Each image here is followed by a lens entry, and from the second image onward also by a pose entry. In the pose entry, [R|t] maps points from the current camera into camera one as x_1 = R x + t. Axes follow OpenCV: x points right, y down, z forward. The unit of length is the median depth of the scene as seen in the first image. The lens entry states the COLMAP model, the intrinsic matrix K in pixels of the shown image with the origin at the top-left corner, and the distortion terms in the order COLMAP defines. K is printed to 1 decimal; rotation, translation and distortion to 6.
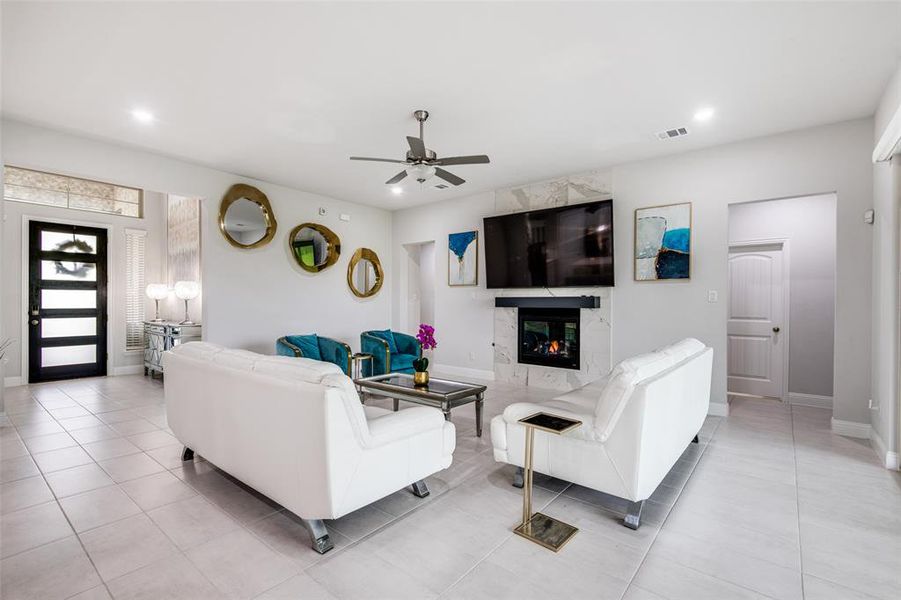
lens RADIAL K [[402.1, 0, 449.9], [0, 402.1, 303.6], [0, 0, 1]] dist [0.009513, -0.000645]
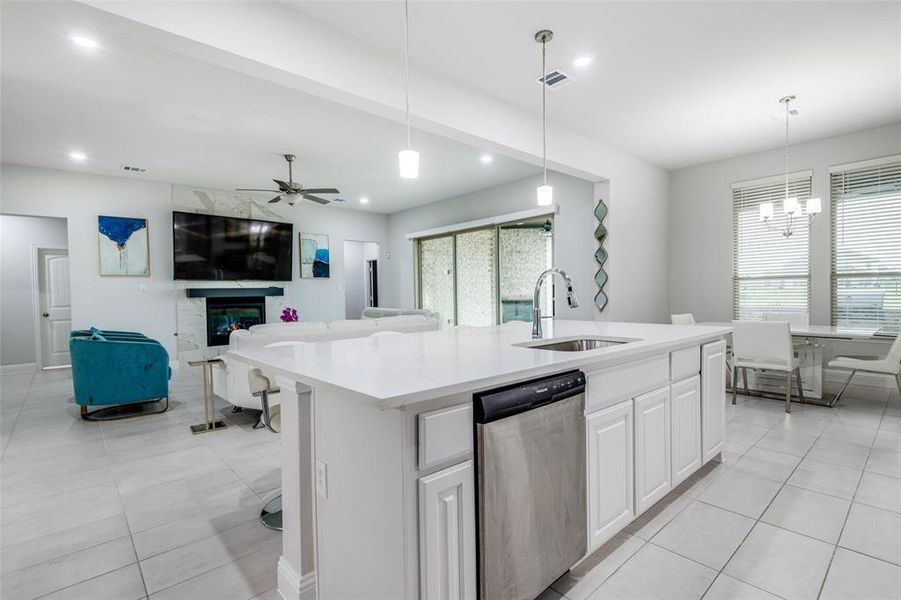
lens RADIAL K [[411.2, 0, 450.1], [0, 411.2, 302.9], [0, 0, 1]] dist [0.026267, -0.015727]
pose [[0.161223, -0.032432, 0.986385, -0.879984], [0.023487, 0.999303, 0.029018, 0.006887], [-0.986639, 0.018489, 0.161872, 0.139553]]
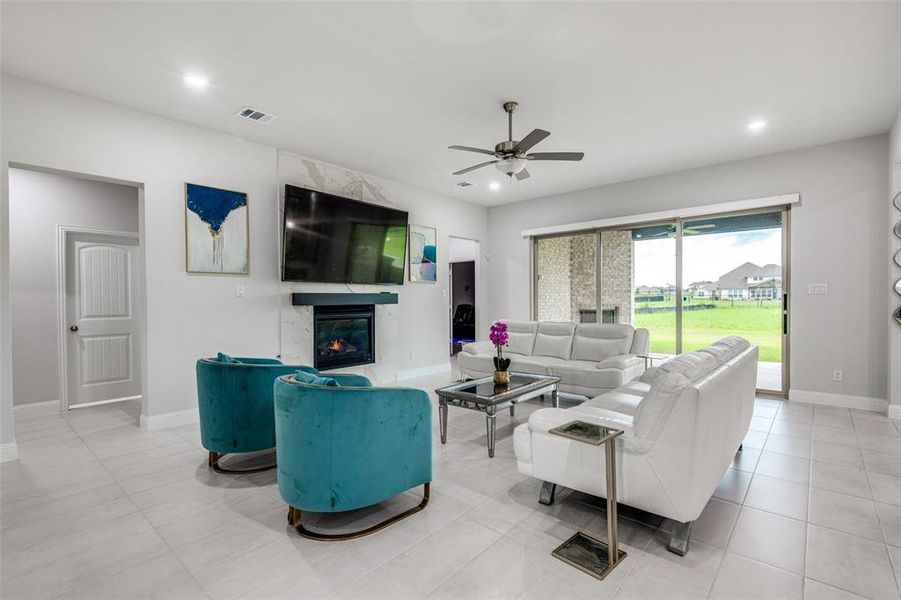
lens RADIAL K [[402.1, 0, 449.9], [0, 402.1, 303.6], [0, 0, 1]] dist [0.009513, -0.000645]
pose [[0.047307, -0.016844, 0.998738, -0.655729], [0.011928, 0.999796, 0.016296, -0.004647], [-0.998809, 0.011142, 0.047498, 0.690001]]
